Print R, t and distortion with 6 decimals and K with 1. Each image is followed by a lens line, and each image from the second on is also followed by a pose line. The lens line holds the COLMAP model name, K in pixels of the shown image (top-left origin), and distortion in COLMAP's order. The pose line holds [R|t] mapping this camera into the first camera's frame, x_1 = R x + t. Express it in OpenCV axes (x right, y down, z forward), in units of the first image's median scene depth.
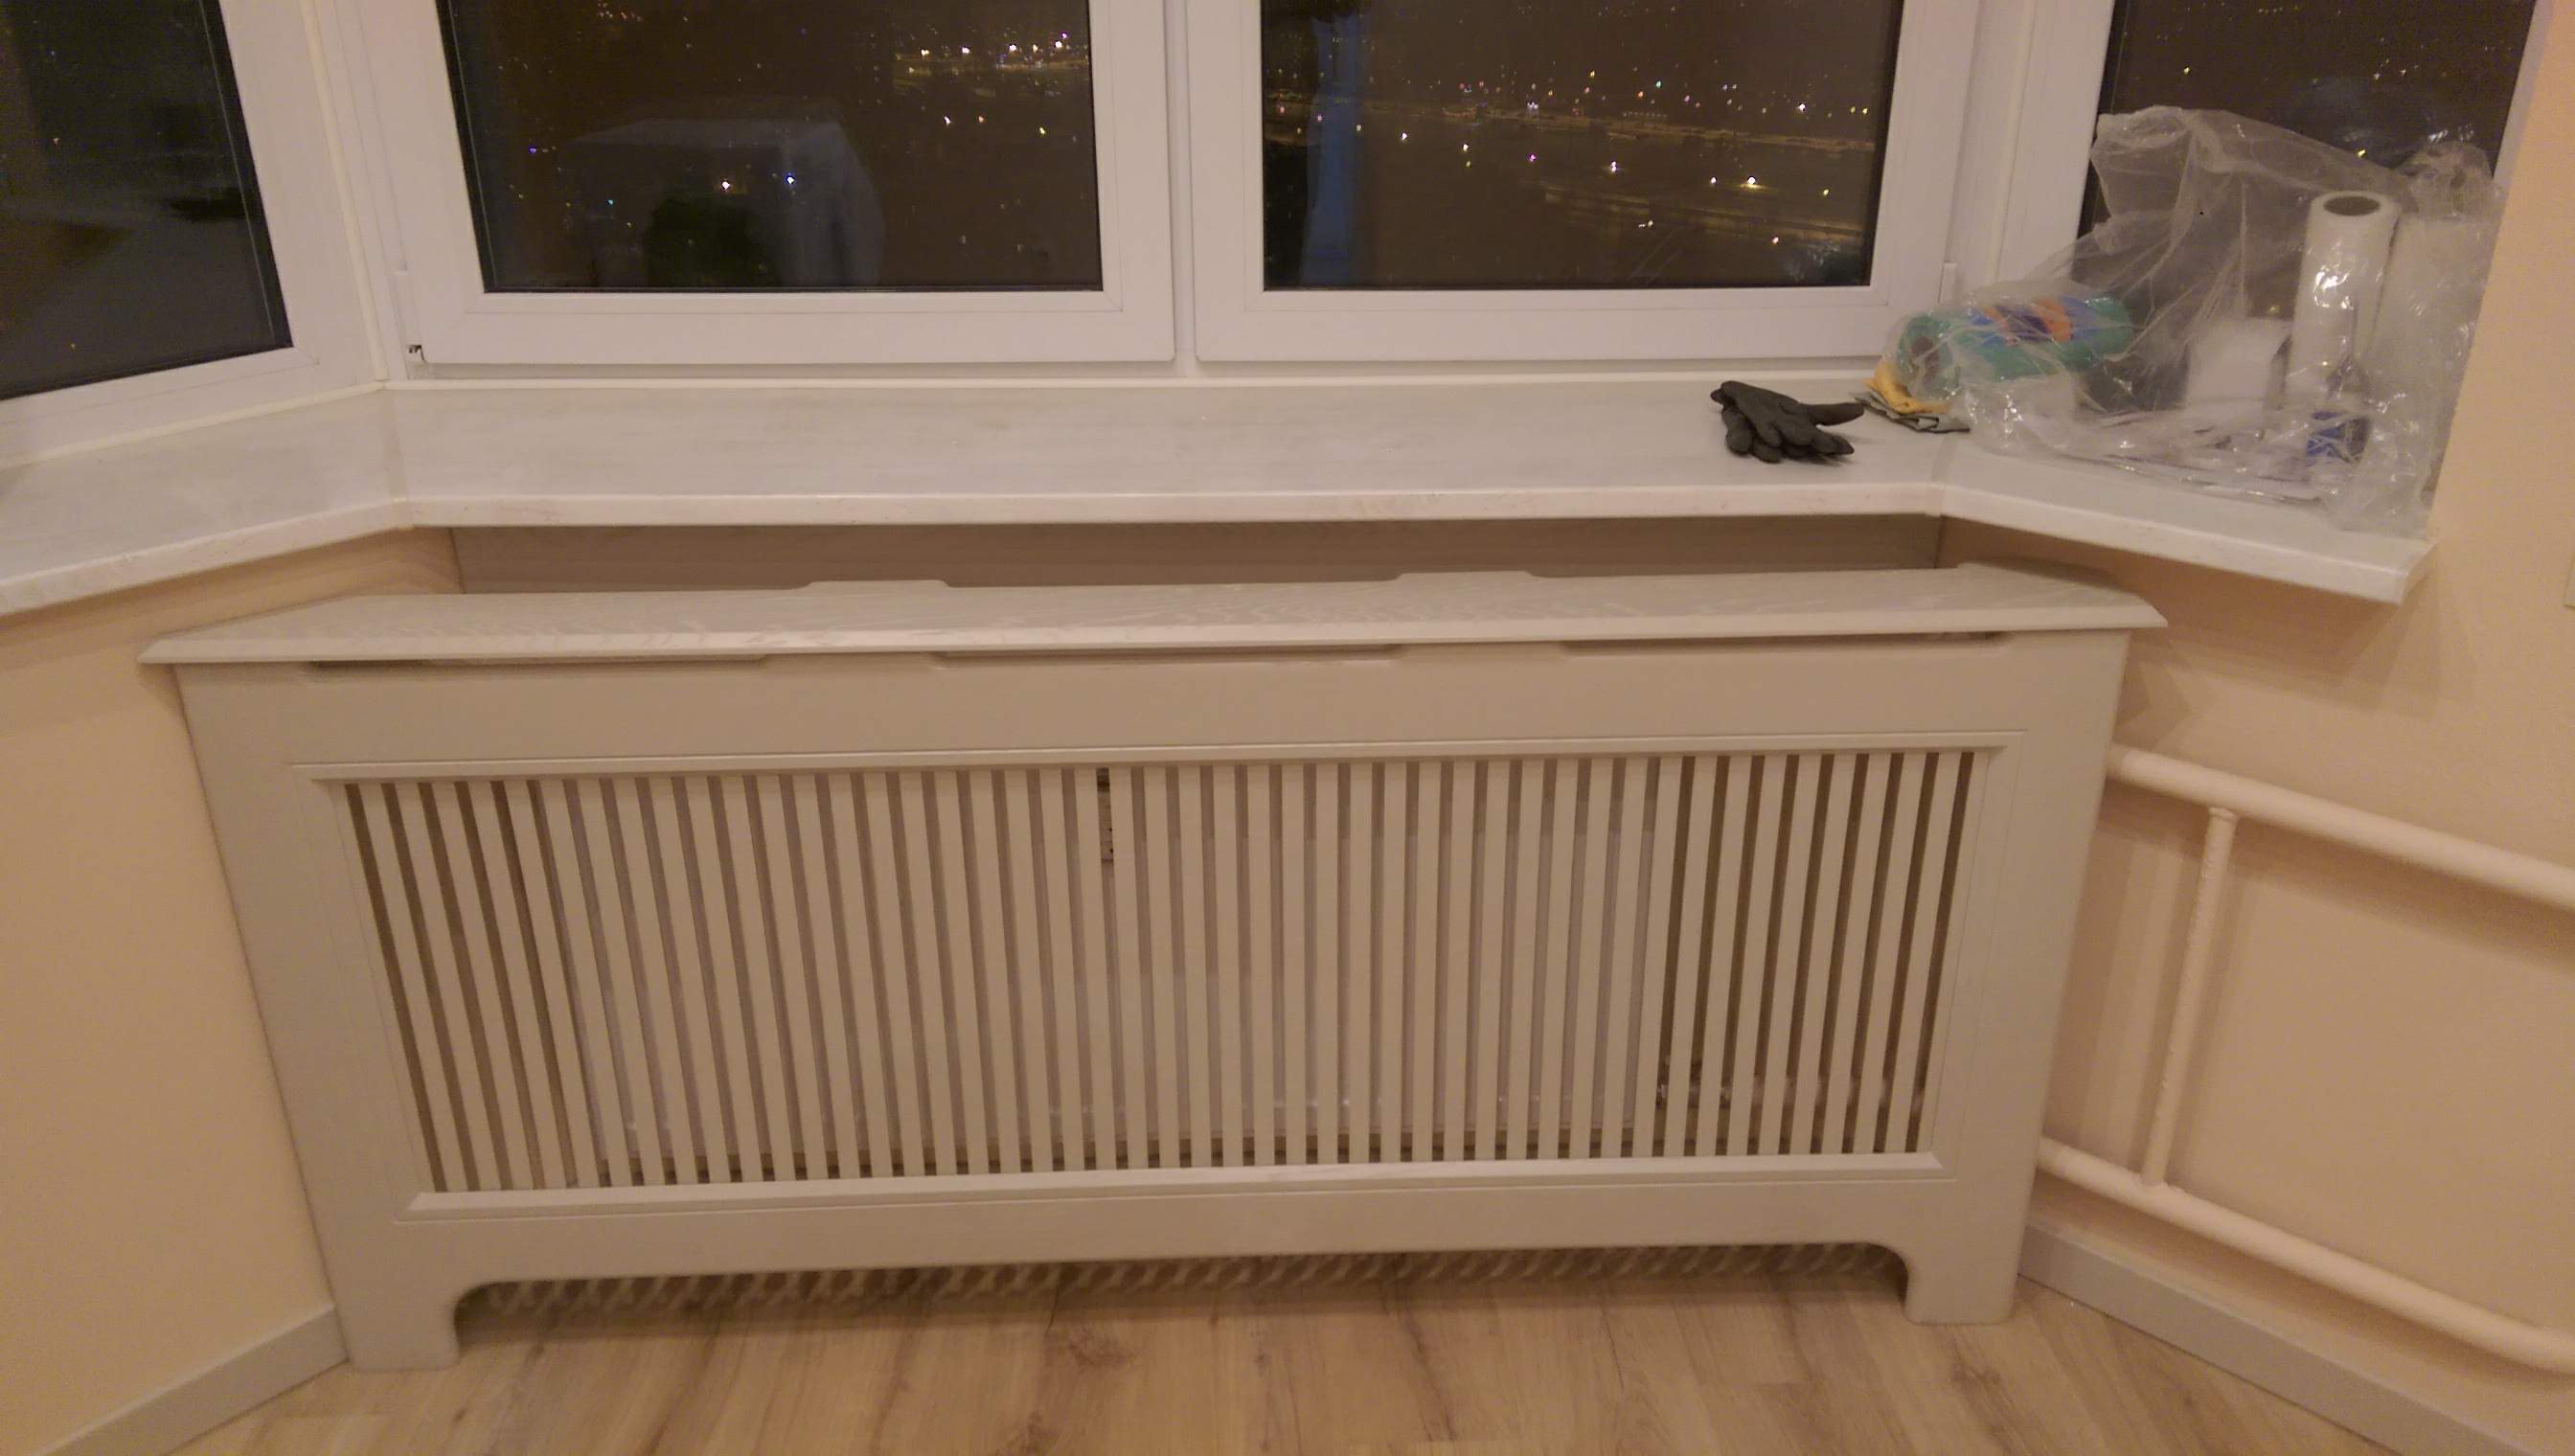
lens RADIAL K [[1829.1, 0, 1287.5], [0, 1829.1, 728.0], [0, 0, 1]] dist [0.061914, -0.103589]
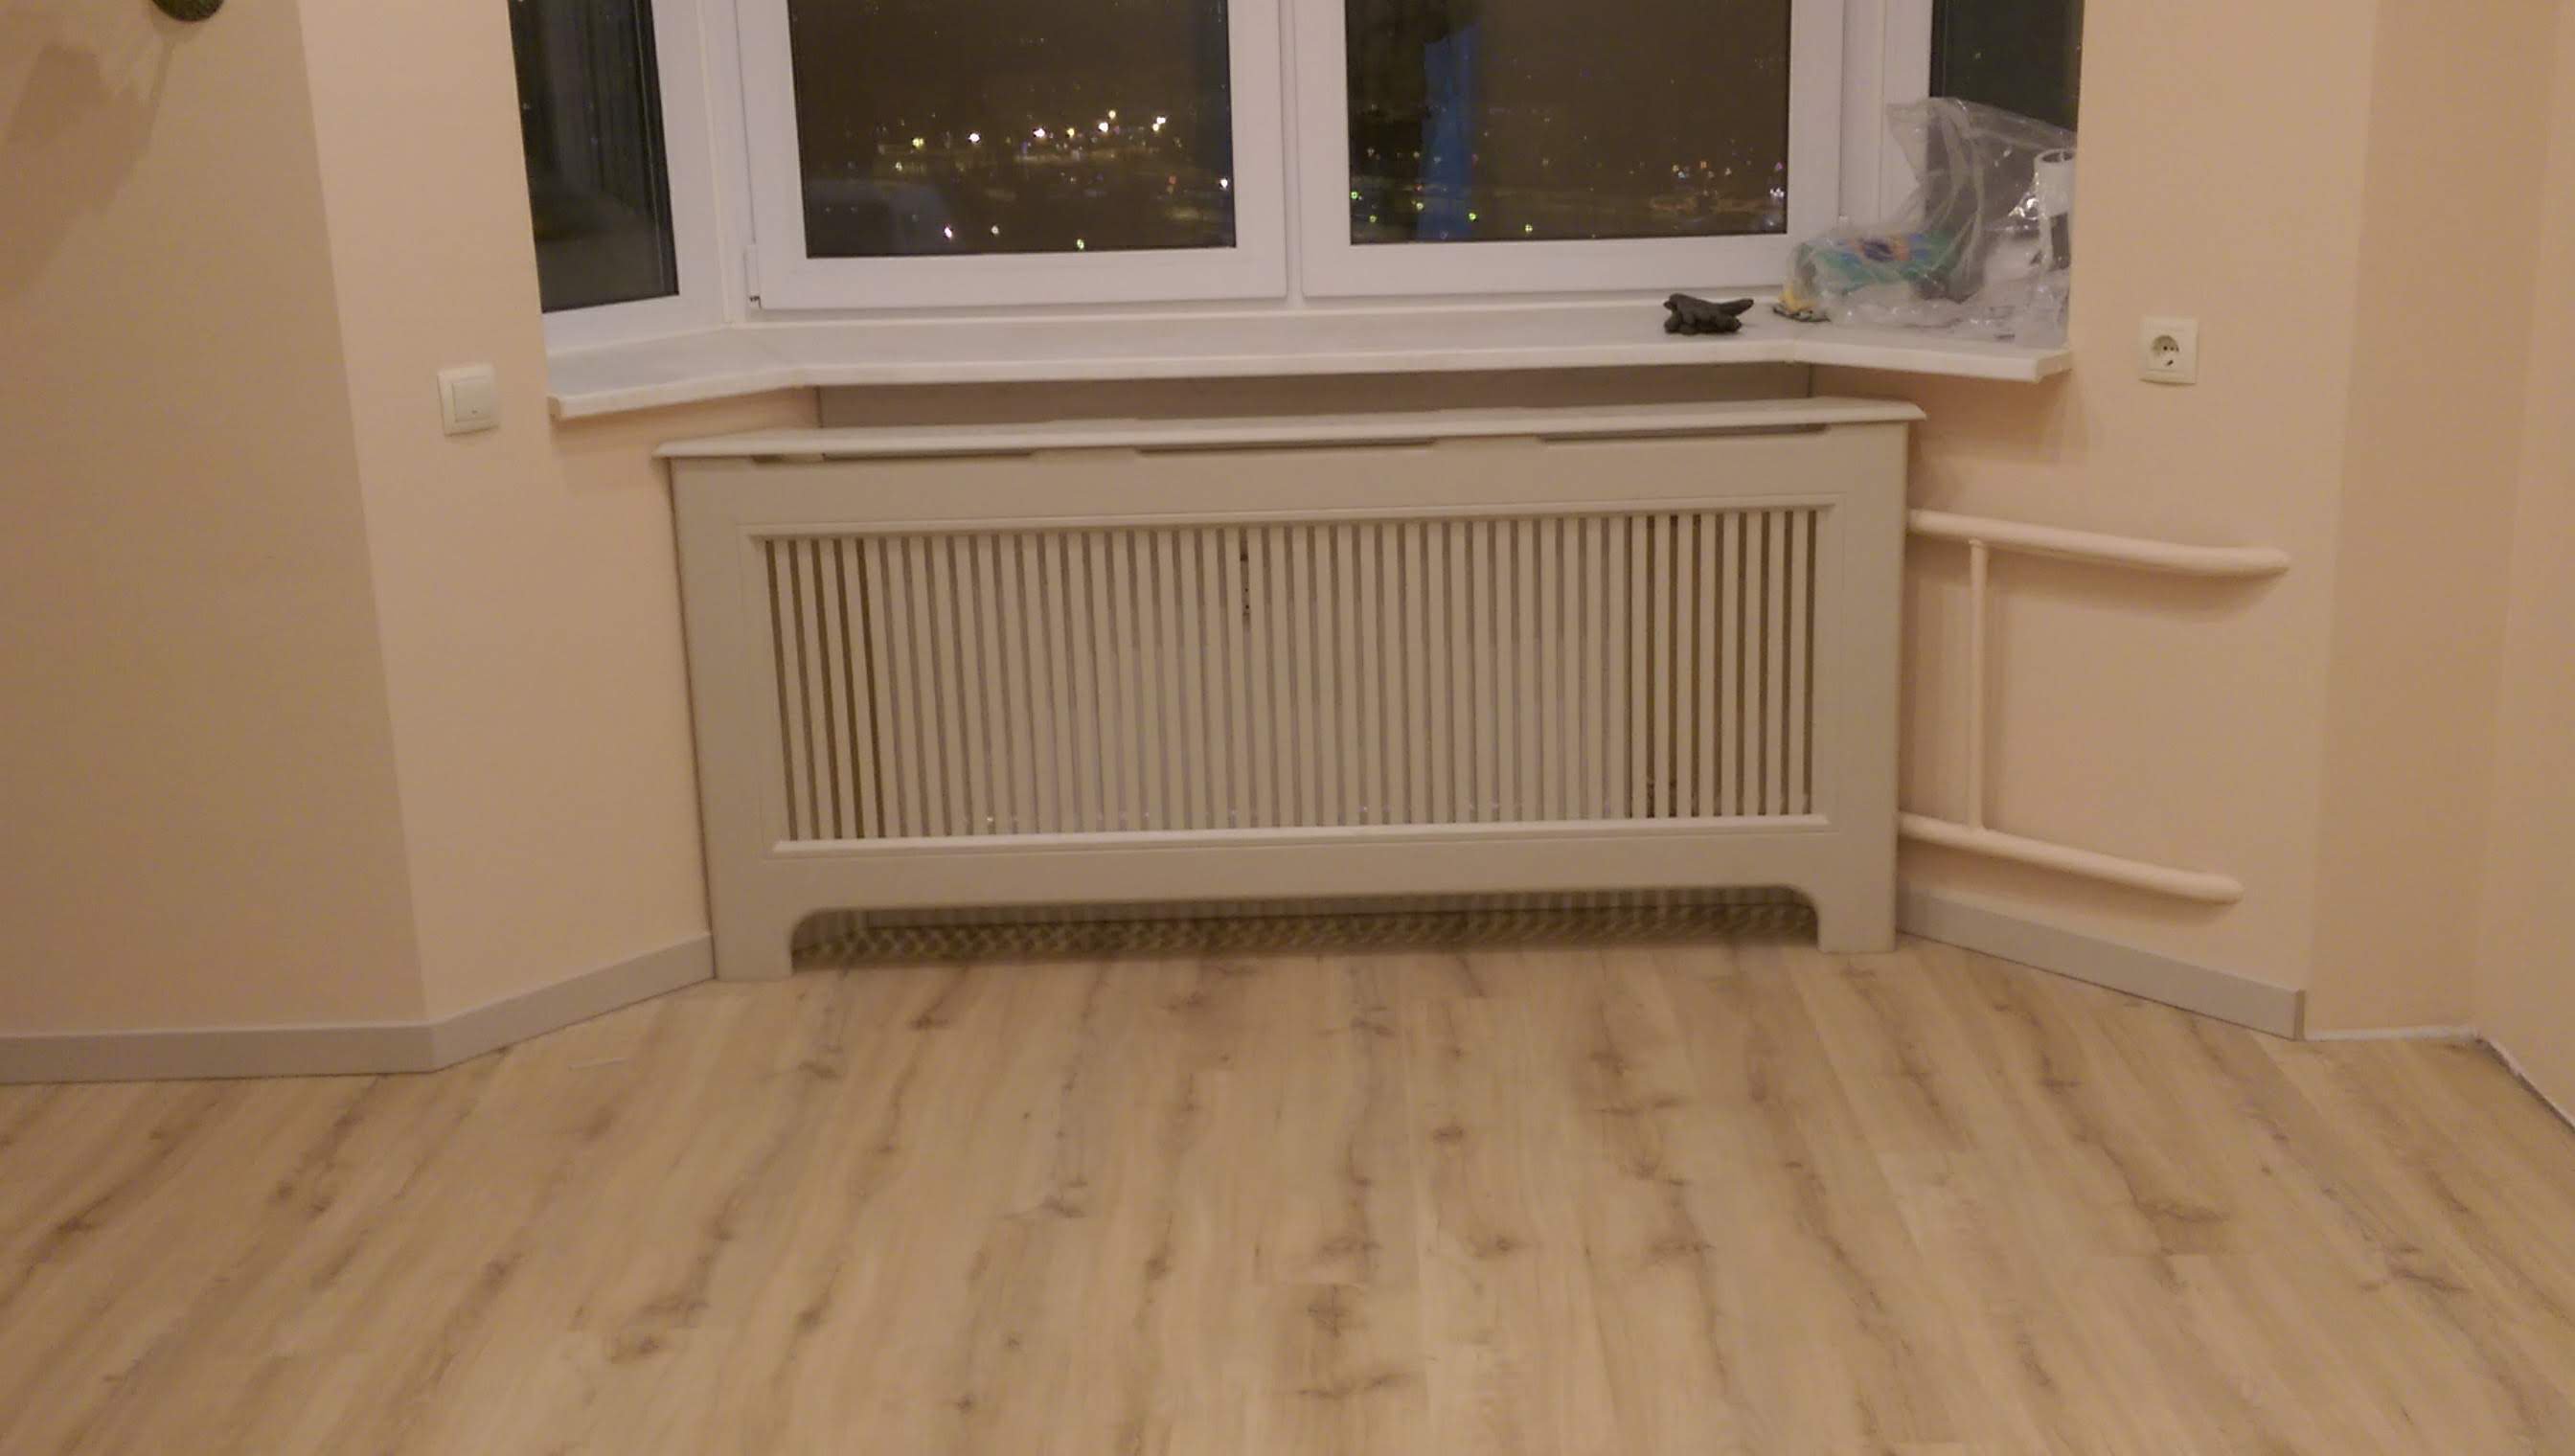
lens RADIAL K [[2486.1, 0, 1287.5], [0, 2486.1, 728.0], [0, 0, 1]] dist [0.010893, -0.003786]
pose [[0.998540, -0.010536, -0.052972, 0.039857], [0.004383, 0.993360, -0.114963, 0.384788], [0.053832, 0.114563, 0.991956, -0.939076]]
